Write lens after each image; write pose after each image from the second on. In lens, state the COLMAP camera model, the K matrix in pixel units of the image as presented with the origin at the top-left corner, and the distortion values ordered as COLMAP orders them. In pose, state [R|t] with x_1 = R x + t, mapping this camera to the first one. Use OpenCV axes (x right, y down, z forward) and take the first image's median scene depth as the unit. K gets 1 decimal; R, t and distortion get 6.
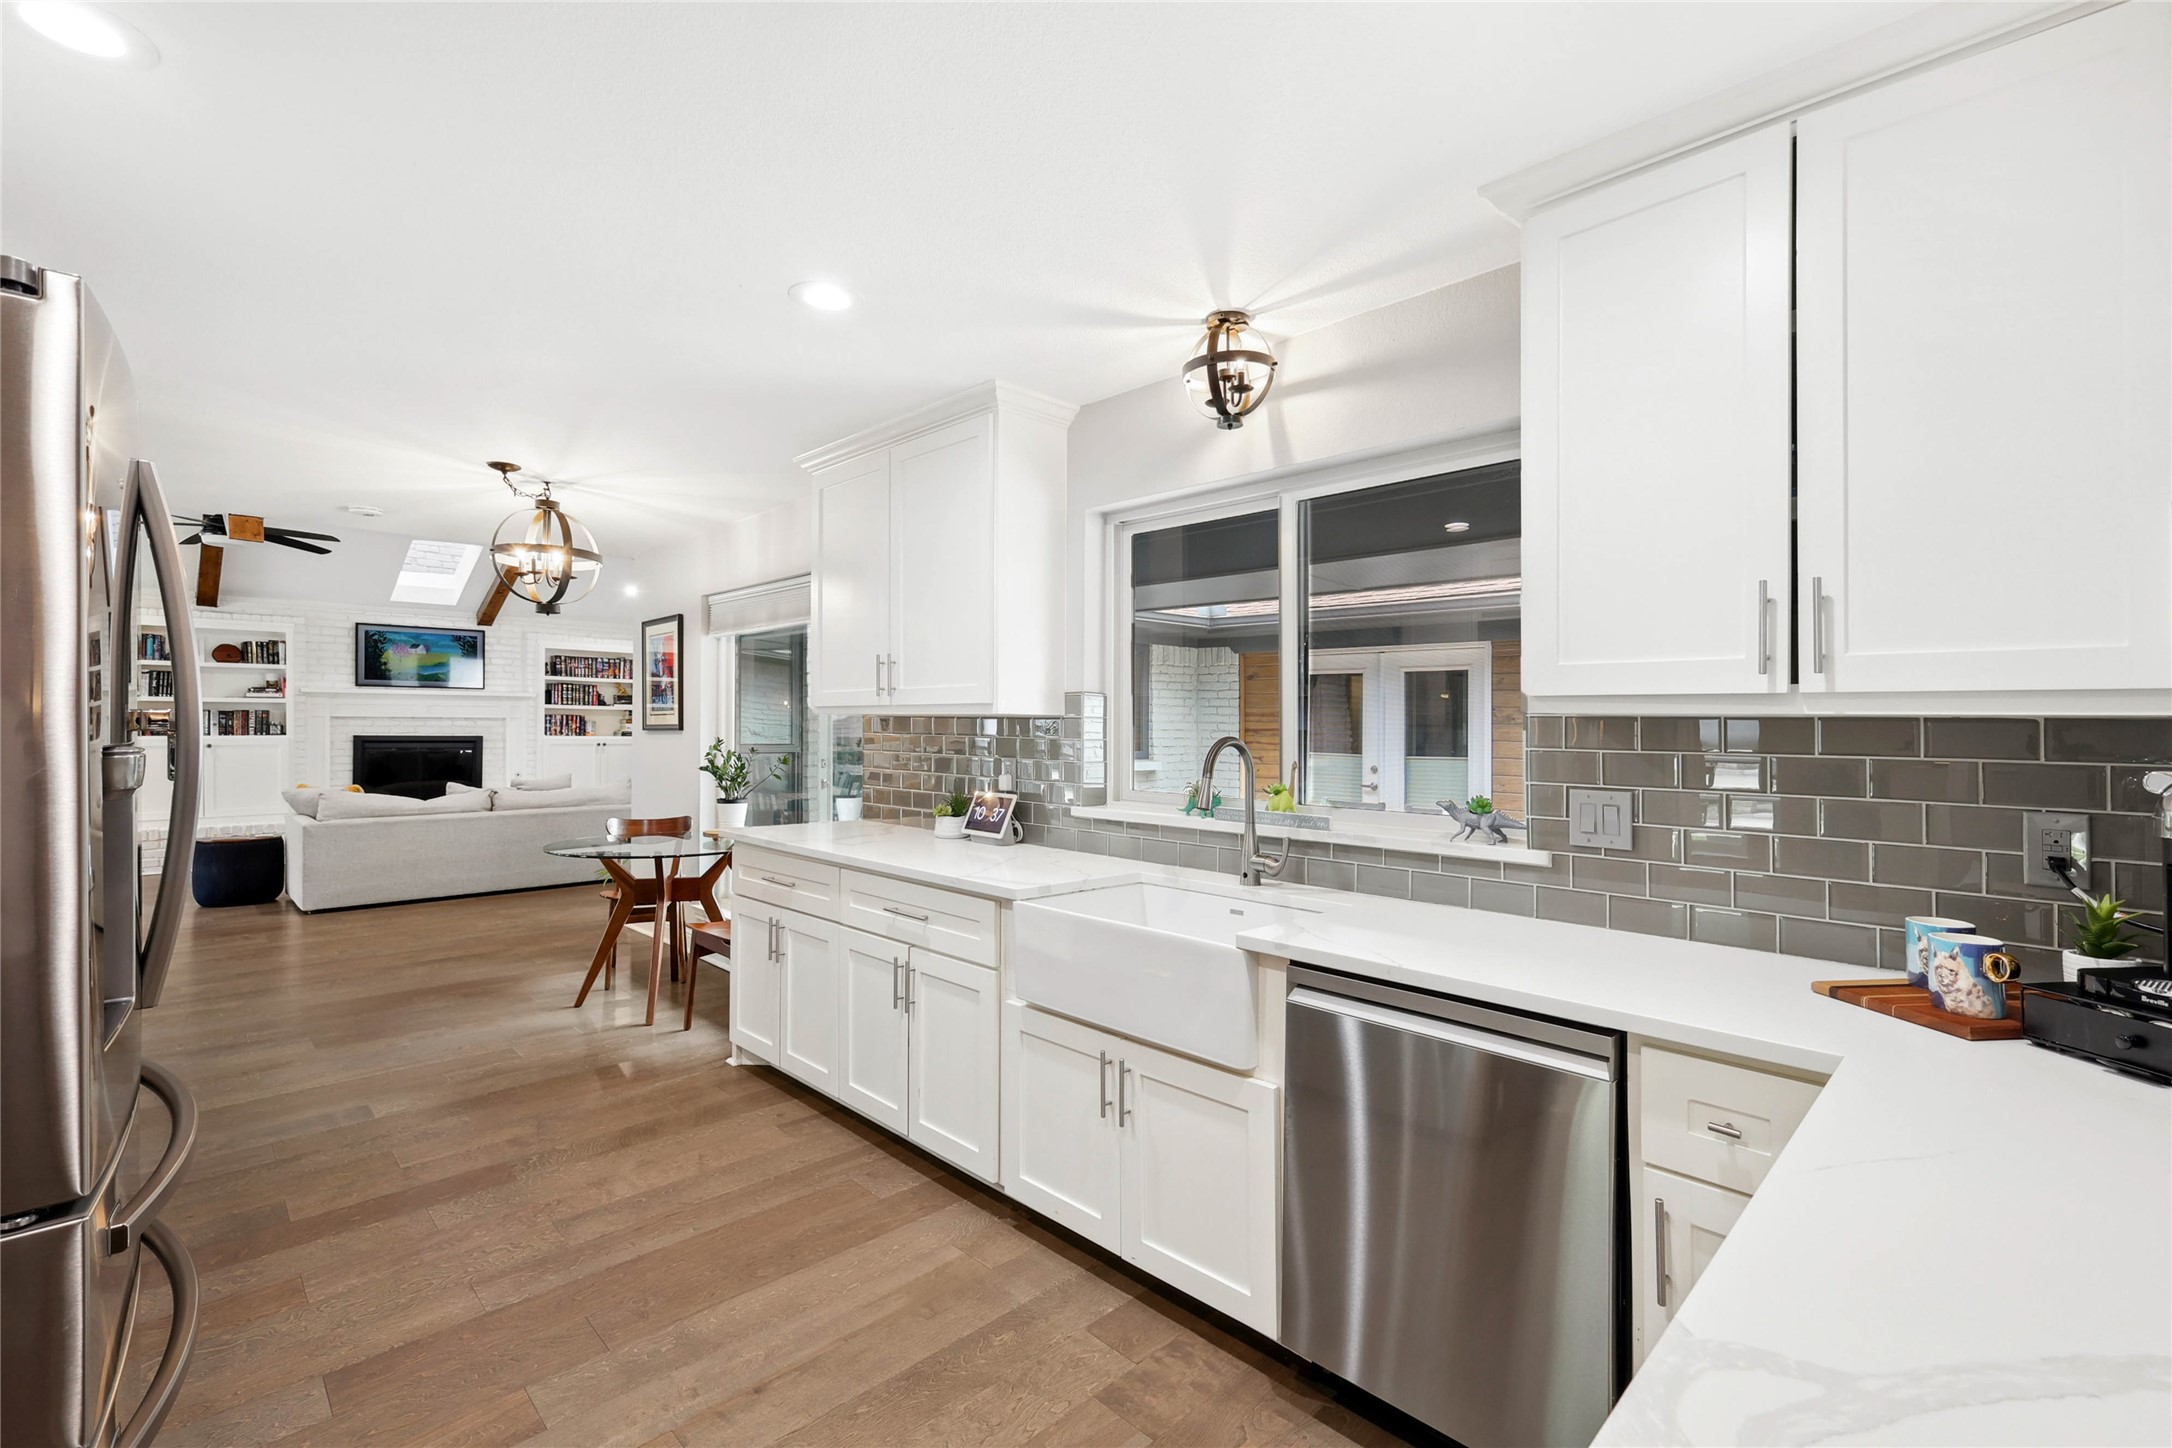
lens RADIAL K [[939.3, 0, 1086.0], [0, 939.3, 724.0], [0, 0, 1]] dist [0.000877, 0.000175]
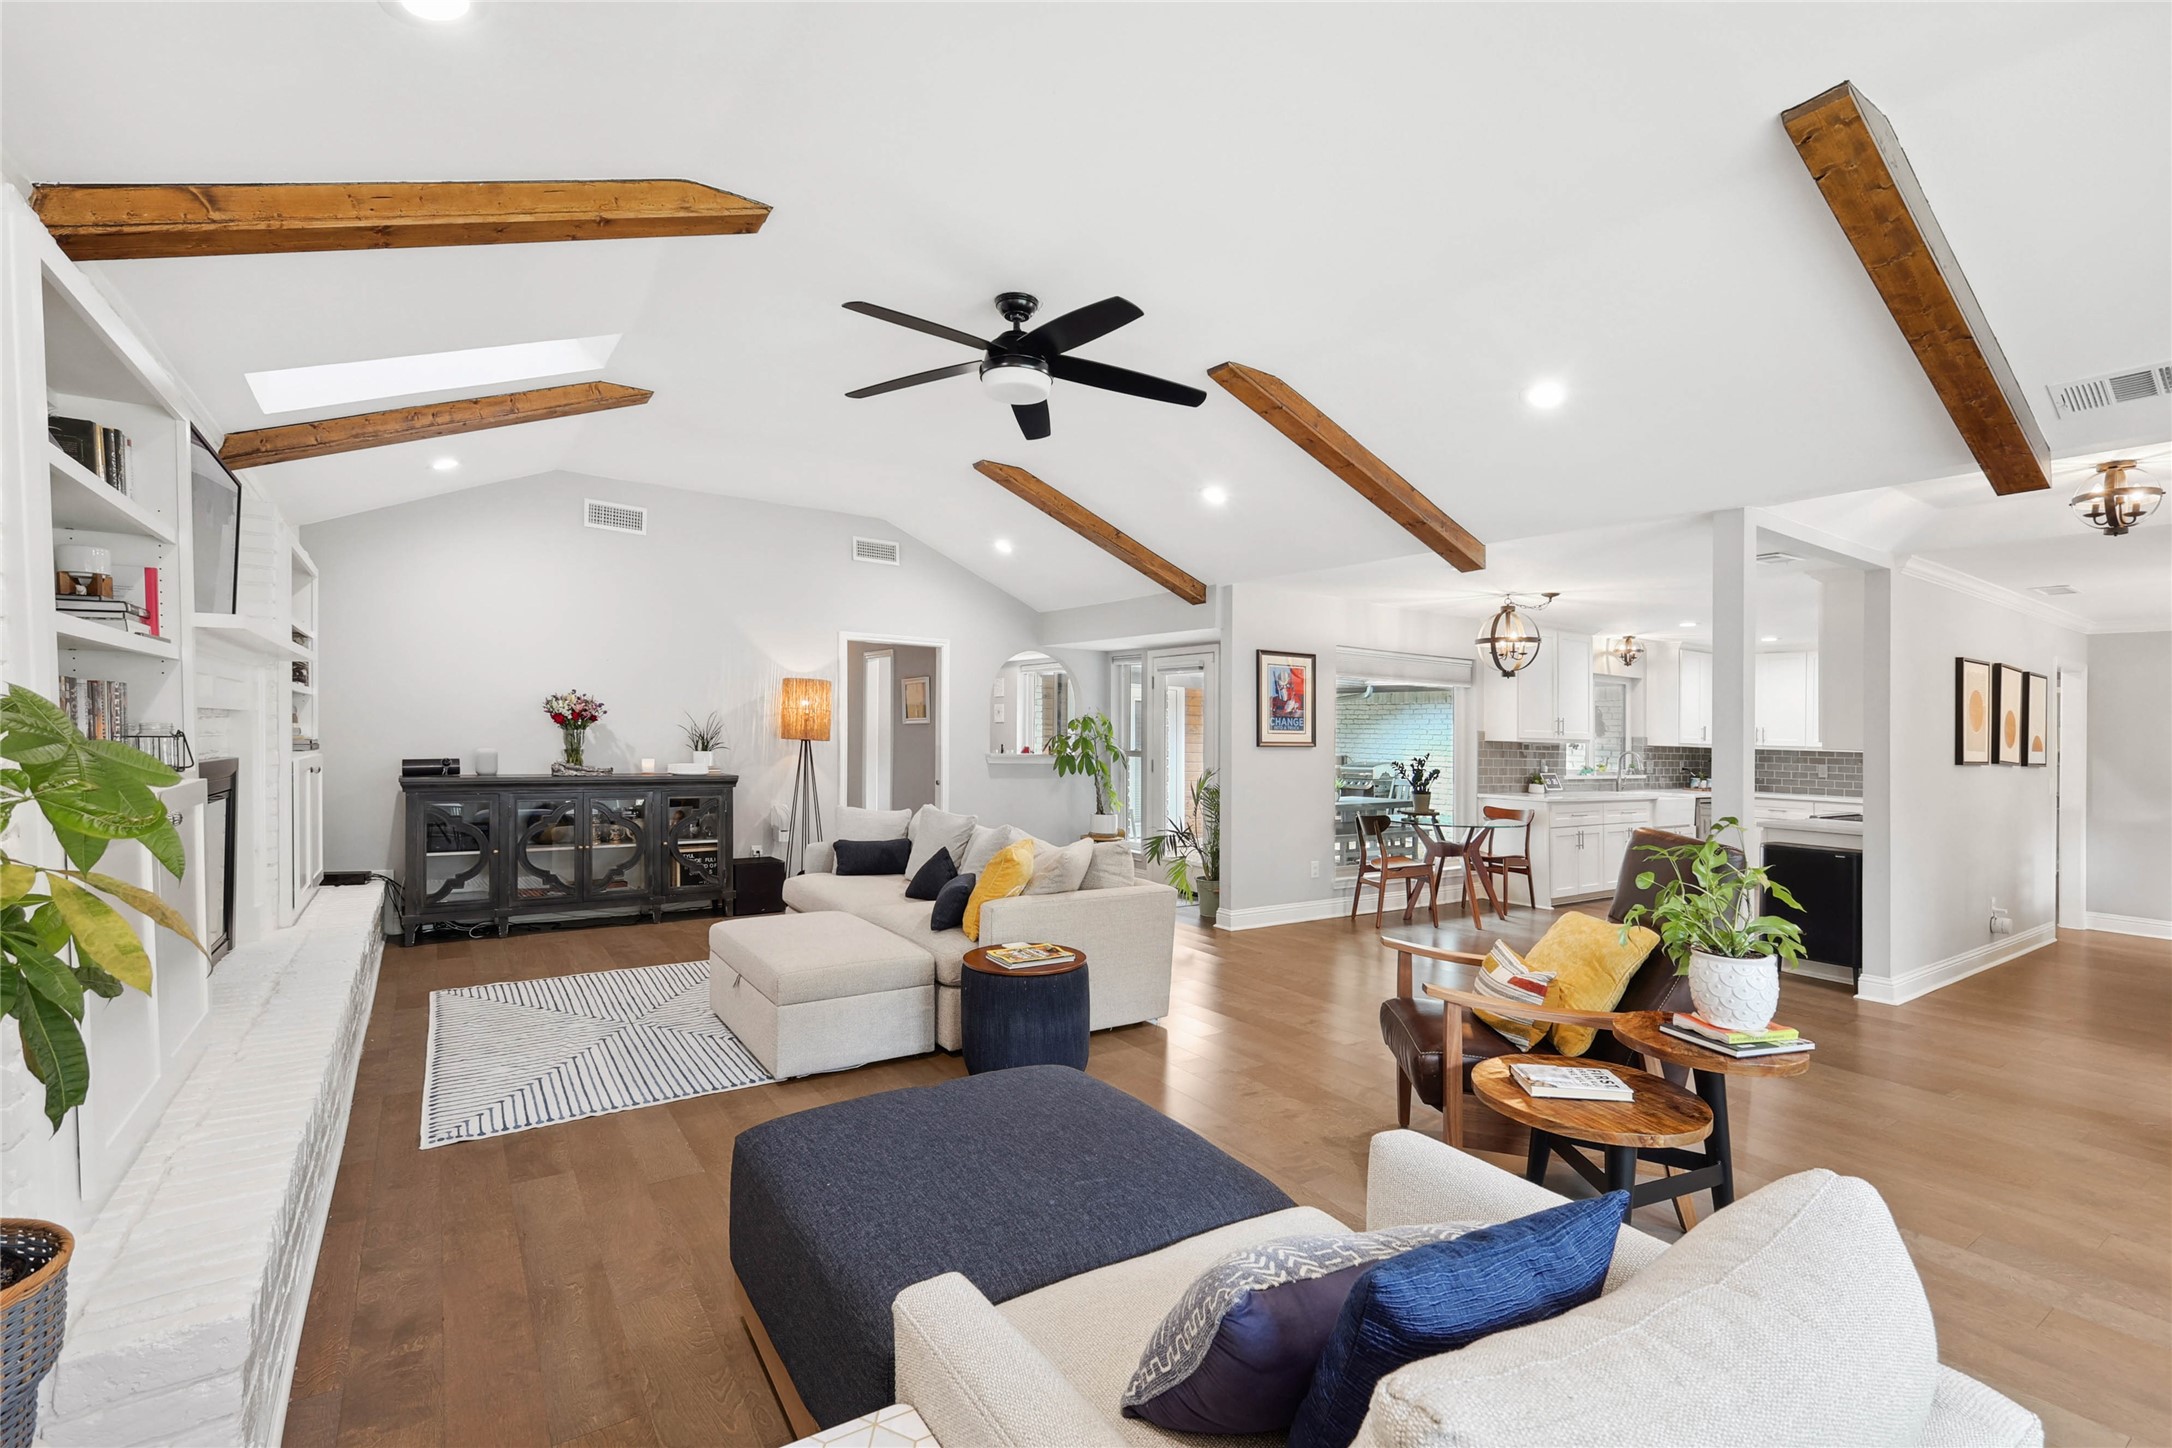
lens RADIAL K [[967.1, 0, 1093.1], [0, 967.1, 711.7], [0, 0, 1]] dist [0.002557, 0.000146]
pose [[0.178308, 0.022893, 0.983708, -1.385615], [-0.021115, 0.999588, -0.019435, -0.007548], [-0.983748, -0.017306, 0.178717, 0.836391]]
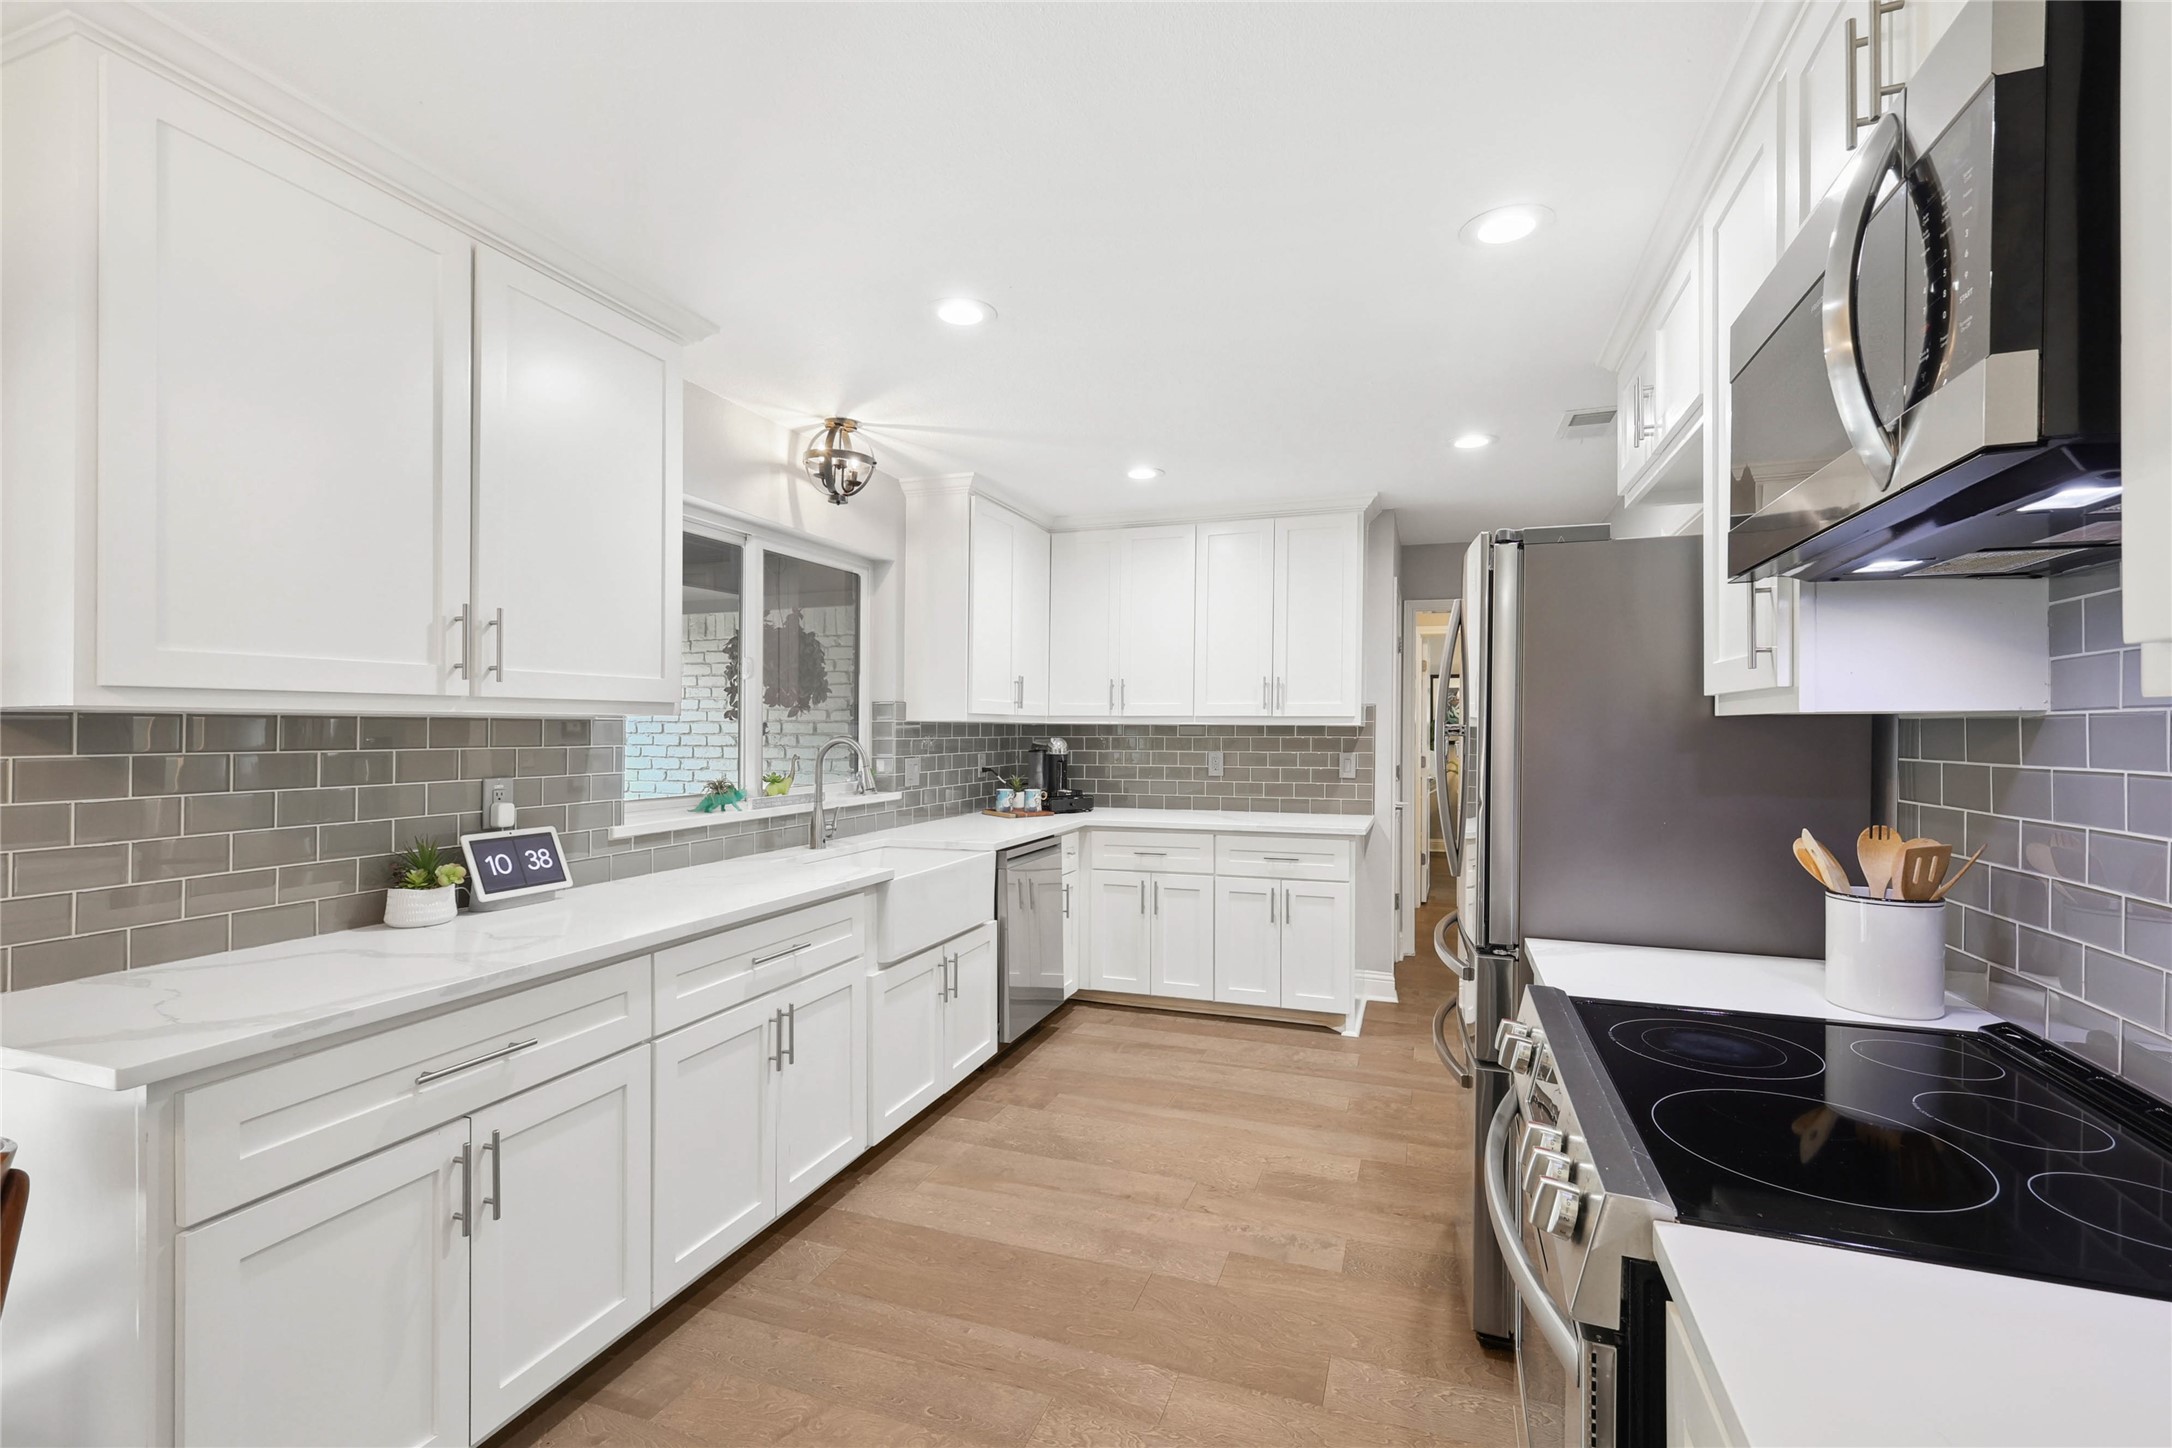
lens RADIAL K [[945.4, 0, 1087.3], [0, 945.4, 737.9], [0, 0, 1]] dist [0.002164, 0.000036]
pose [[-0.423034, -0.017982, 0.905935, -0.421612], [-0.003532, 0.999828, 0.018196, -0.003381], [-0.906107, 0.004497, -0.423025, 0.434292]]
